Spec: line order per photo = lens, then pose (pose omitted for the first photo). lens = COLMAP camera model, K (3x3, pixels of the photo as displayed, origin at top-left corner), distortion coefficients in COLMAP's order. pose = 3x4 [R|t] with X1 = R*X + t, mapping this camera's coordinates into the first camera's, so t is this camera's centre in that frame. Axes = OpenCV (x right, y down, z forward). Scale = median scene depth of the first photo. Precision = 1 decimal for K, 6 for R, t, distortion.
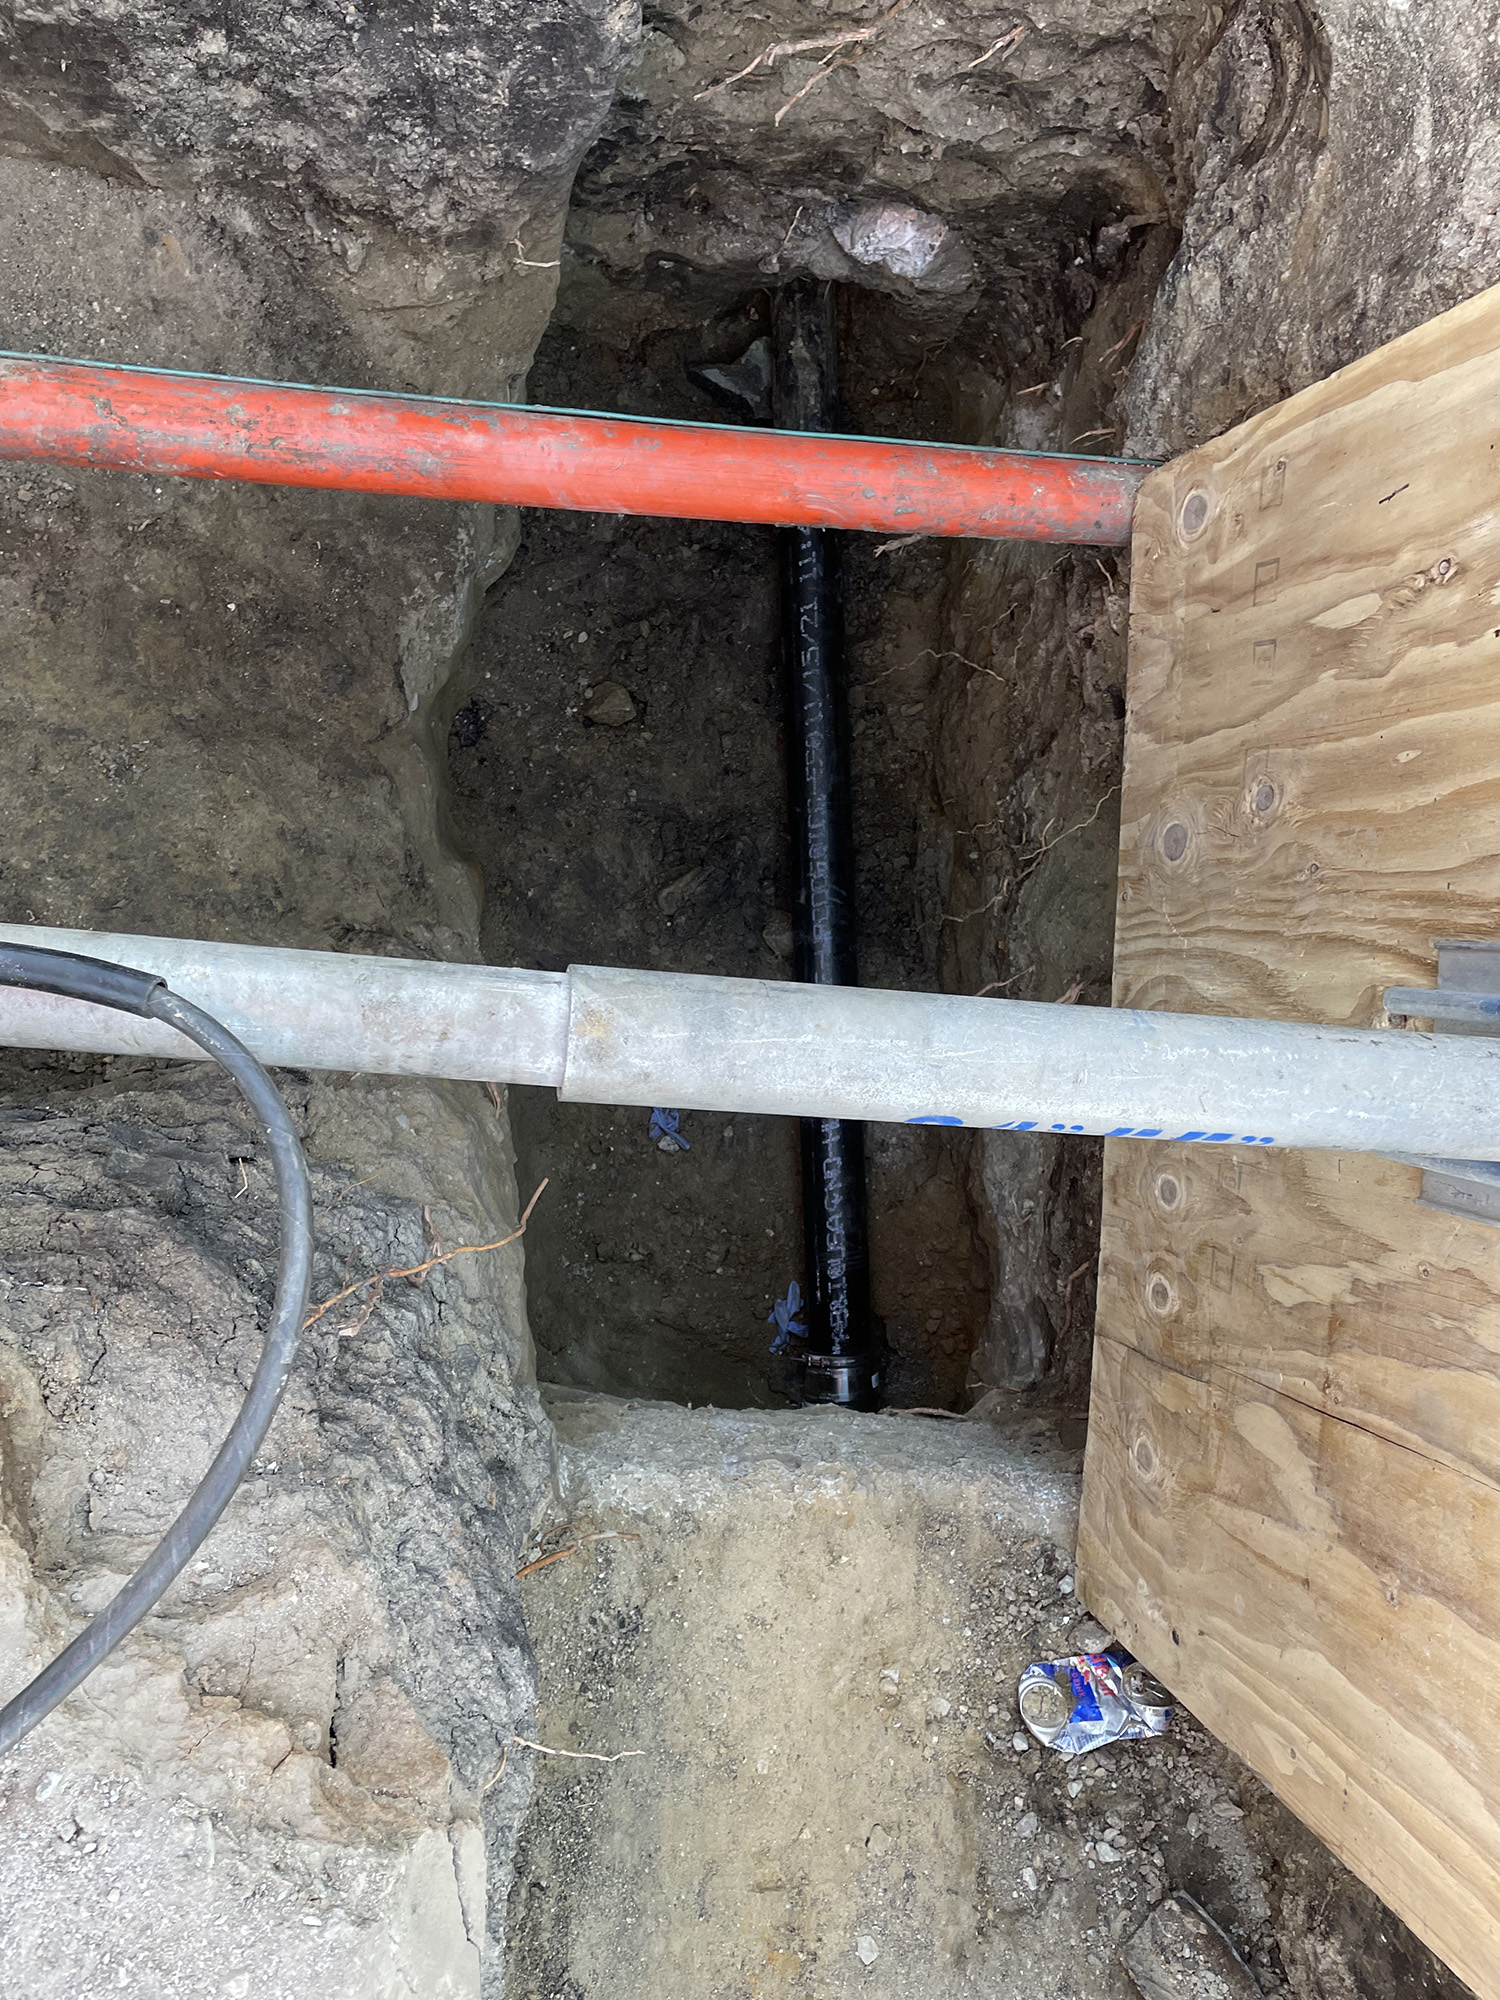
lens RADIAL K [[1543.1, 0, 750.0], [0, 1543.1, 1000.0], [0, 0, 1]] dist [0.091494, -0.076496]
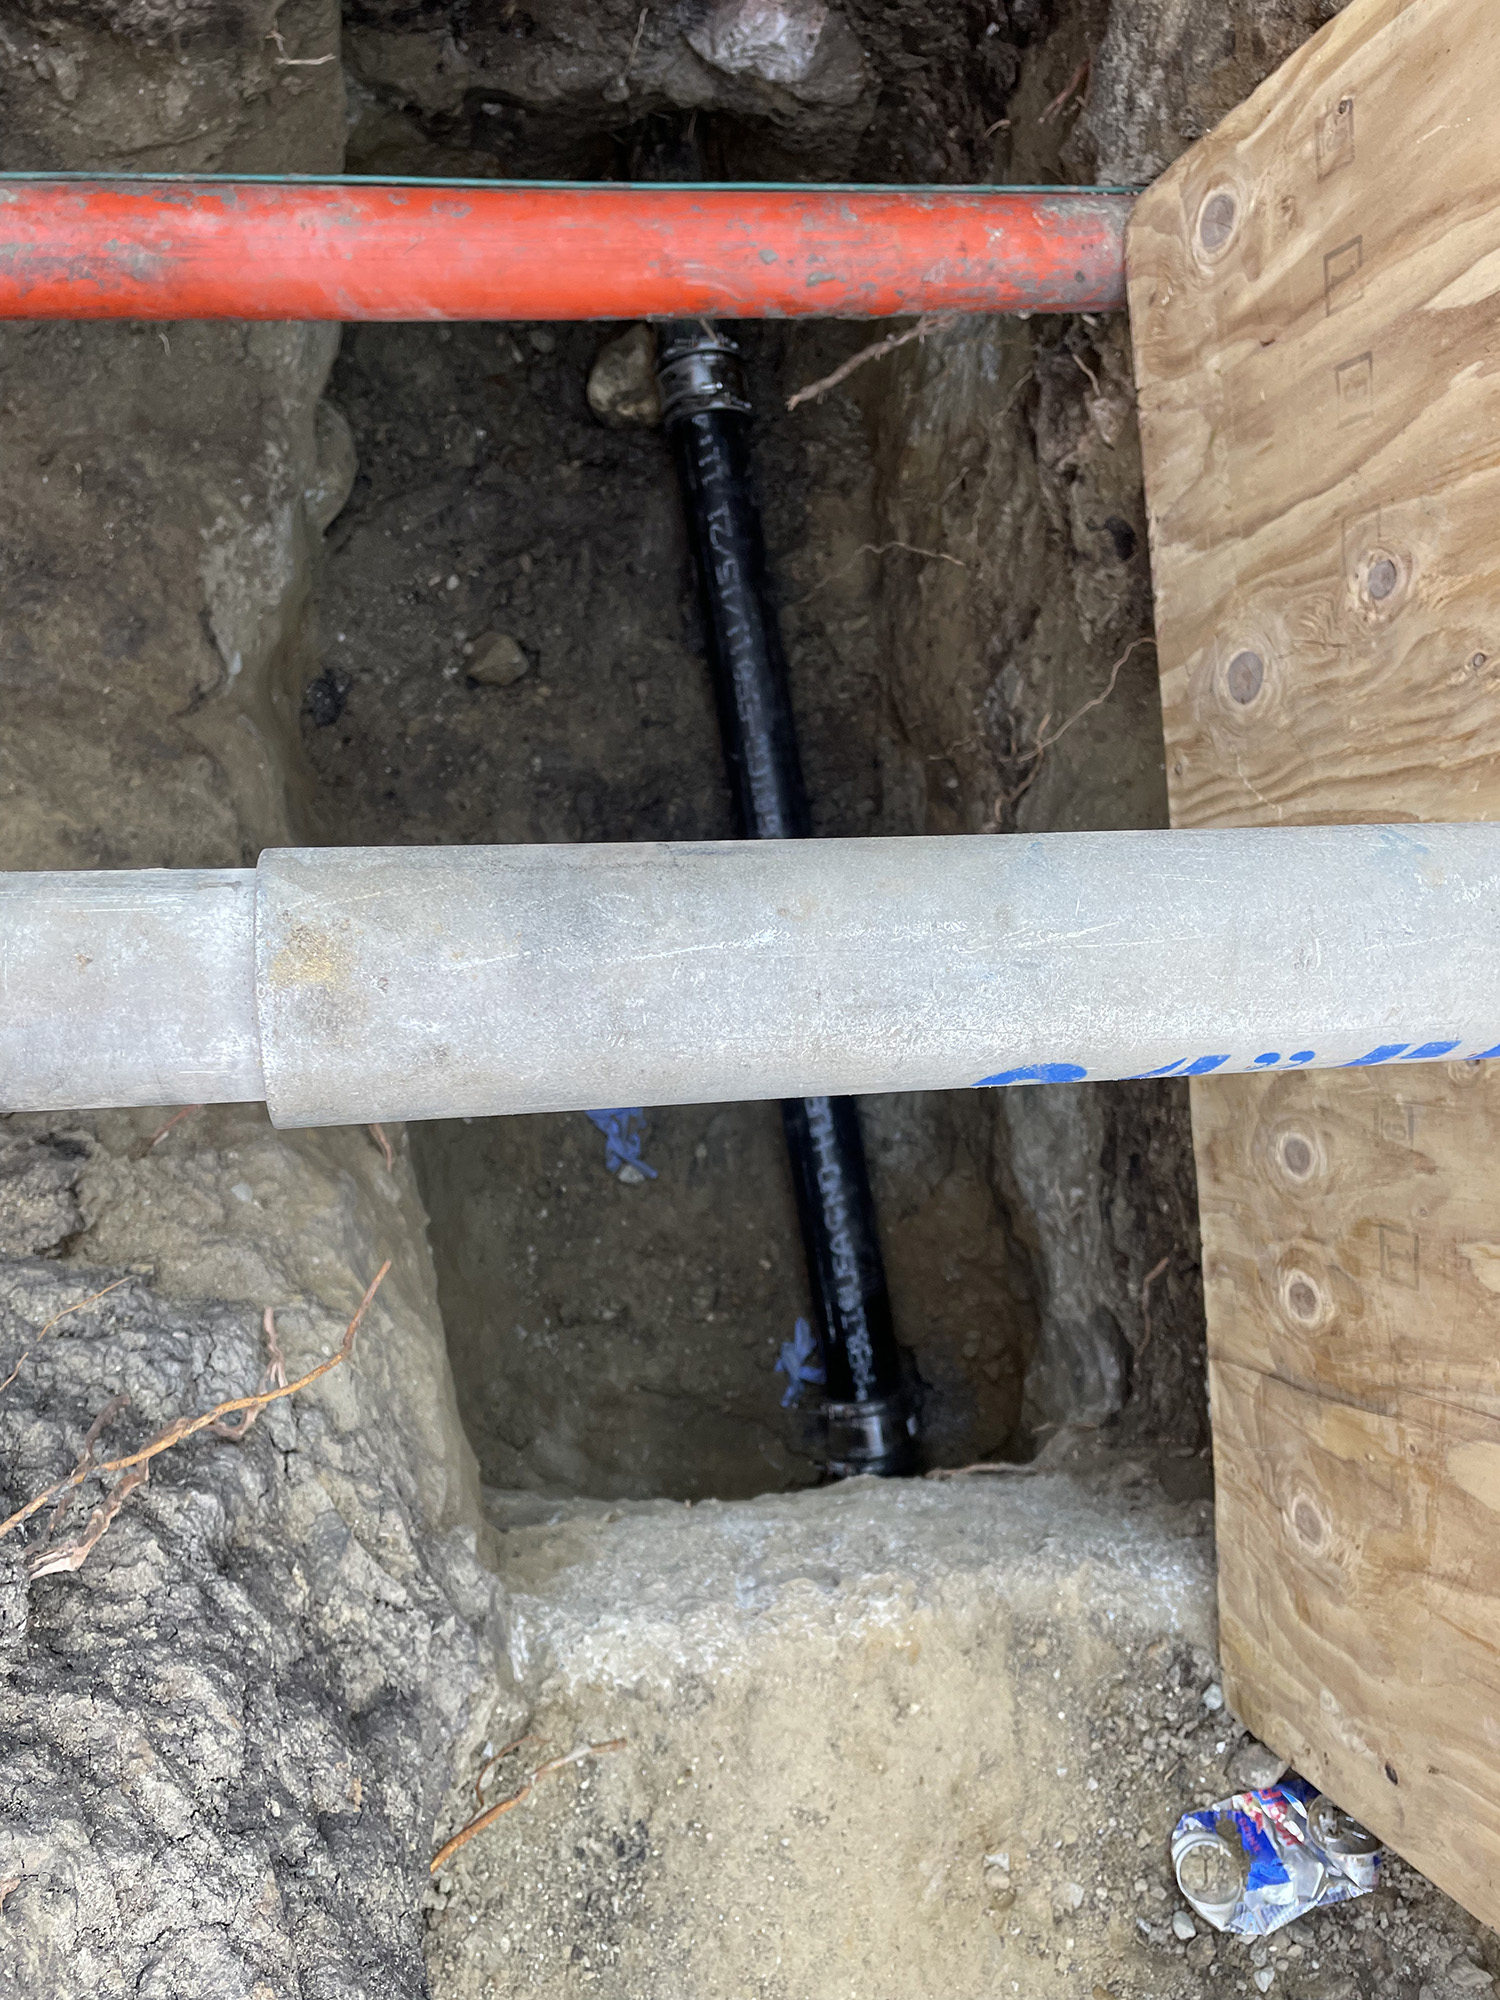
lens RADIAL K [[1550.4, 0, 746.5], [0, 1550.4, 1011.5], [0, 0, 1]] dist [0.074497, -0.086721]
pose [[0.992214, -0.123543, 0.015781, 0.010743], [0.123589, 0.992331, -0.001987, 0.024787], [-0.015415, 0.003922, 0.999873, 0.260558]]
